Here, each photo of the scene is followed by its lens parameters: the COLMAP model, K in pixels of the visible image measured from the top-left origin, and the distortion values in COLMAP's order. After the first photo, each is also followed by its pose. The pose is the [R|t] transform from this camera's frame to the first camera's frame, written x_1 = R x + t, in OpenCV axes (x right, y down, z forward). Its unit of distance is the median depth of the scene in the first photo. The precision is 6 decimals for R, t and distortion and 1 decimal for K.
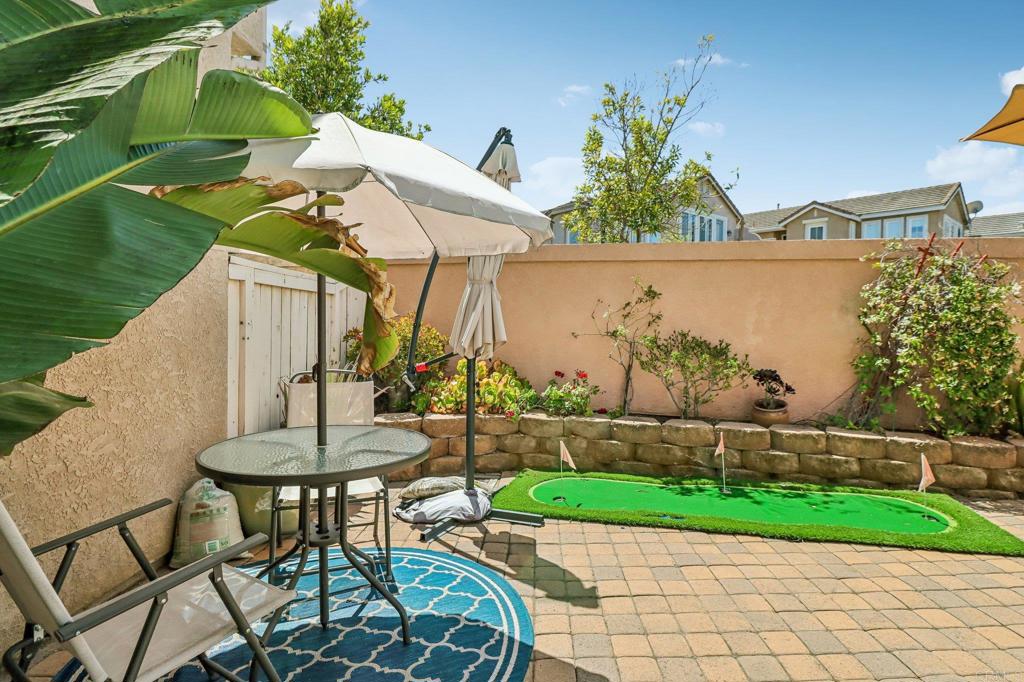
lens RADIAL K [[485.1, 0, 538.2], [0, 485.1, 321.1], [0, 0, 1]] dist [-0.000965, -0.000596]
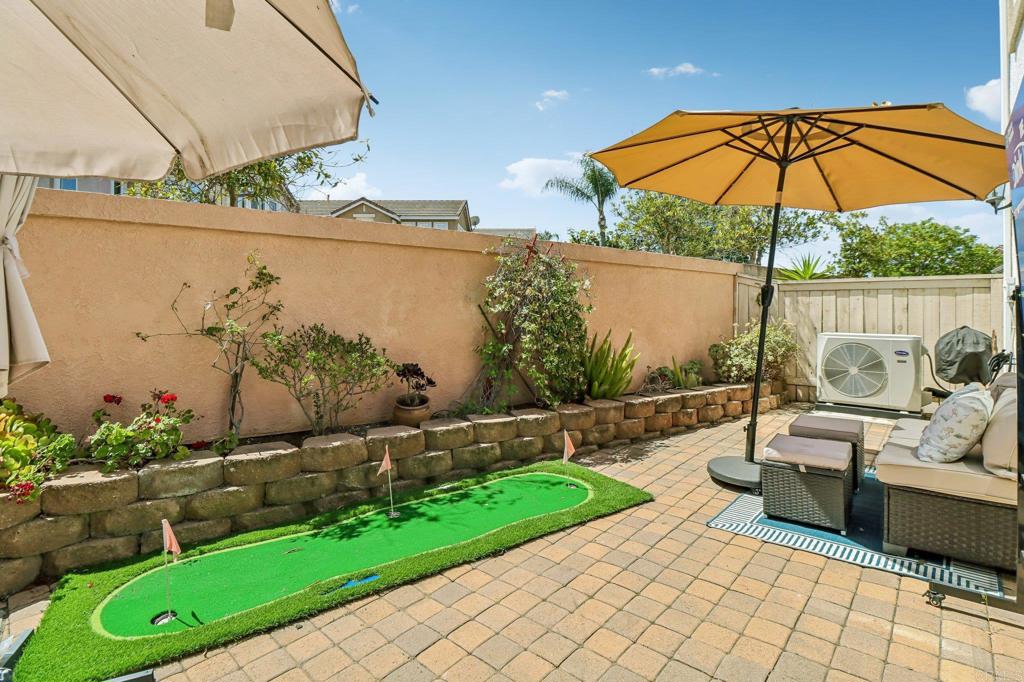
lens RADIAL K [[489.7, 0, 513.5], [0, 489.7, 308.3], [0, 0, 1]] dist [0.001897, -0.011775]
pose [[0.681269, -0.008747, 0.731981, -0.084741], [0.009259, 0.999952, 0.003331, -0.007866], [-0.731975, 0.004508, 0.681317, 0.246316]]
